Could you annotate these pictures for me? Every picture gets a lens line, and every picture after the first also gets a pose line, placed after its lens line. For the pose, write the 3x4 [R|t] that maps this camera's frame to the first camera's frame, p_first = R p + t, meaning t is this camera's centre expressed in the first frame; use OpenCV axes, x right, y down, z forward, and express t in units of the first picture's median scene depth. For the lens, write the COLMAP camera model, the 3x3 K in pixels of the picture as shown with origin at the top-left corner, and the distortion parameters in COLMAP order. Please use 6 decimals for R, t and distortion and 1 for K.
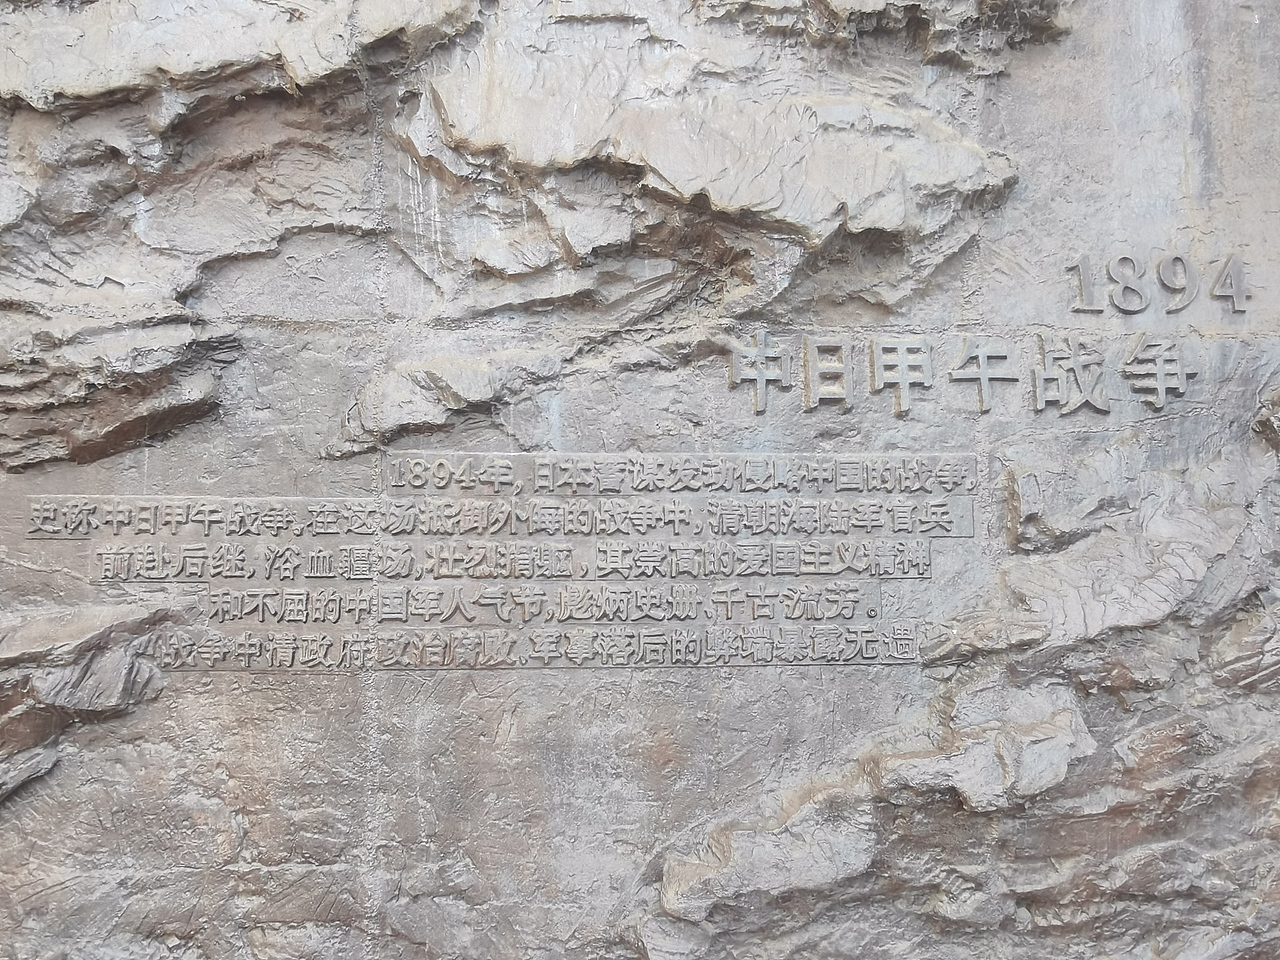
lens RADIAL K [[905.0, 0, 640.0], [0, 905.0, 480.0], [0, 0, 1]] dist [-0.043065, 0.040507]
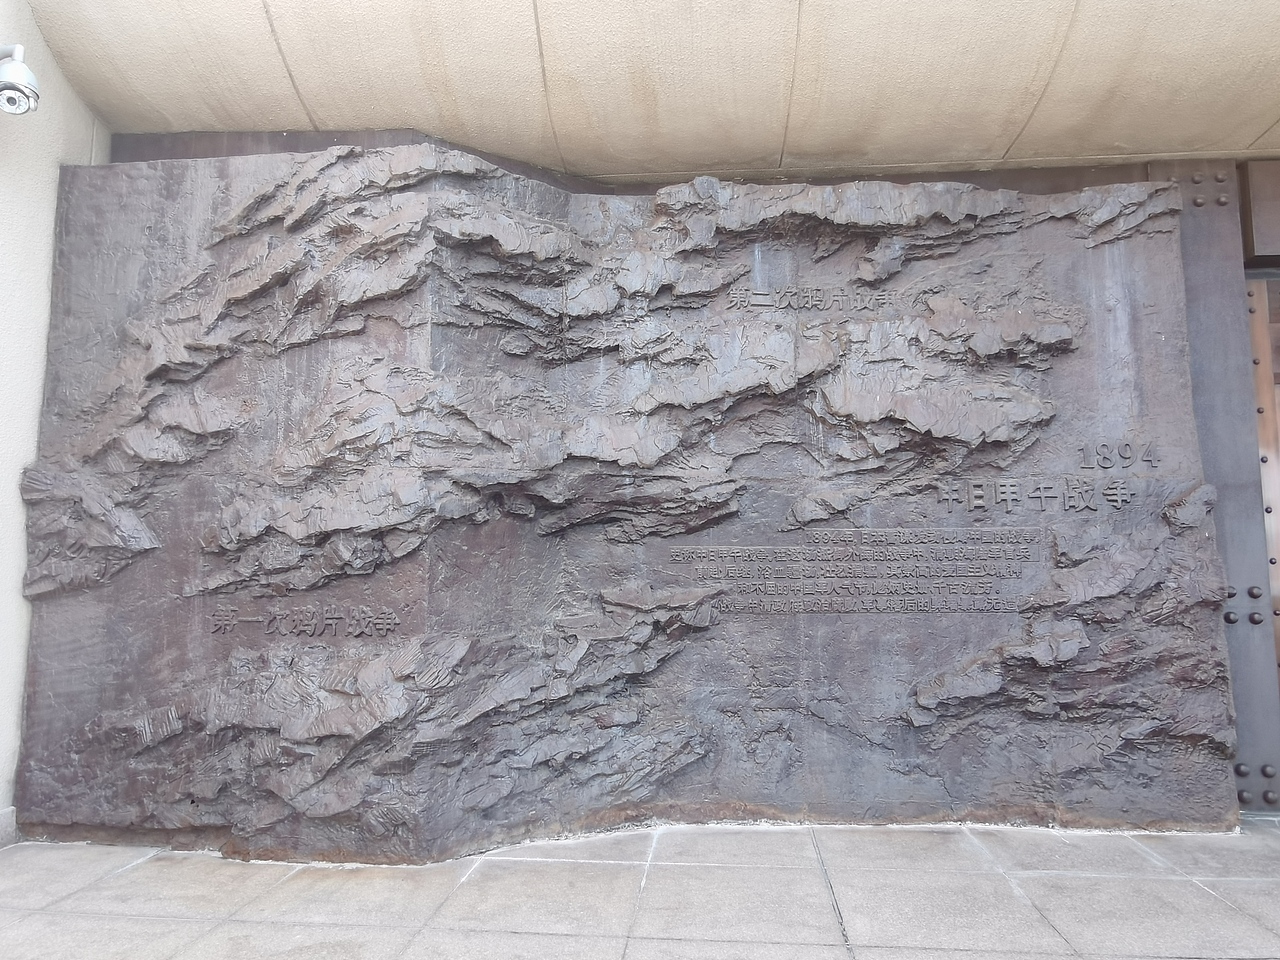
lens RADIAL K [[841.4, 0, 640.0], [0, 841.4, 480.0], [0, 0, 1]] dist [-0.059618, 0.070863]
pose [[0.993316, -0.010949, -0.114911, -0.473733], [0.007937, 0.999614, -0.026633, -0.112610], [0.115158, 0.025543, 0.993019, -1.464263]]
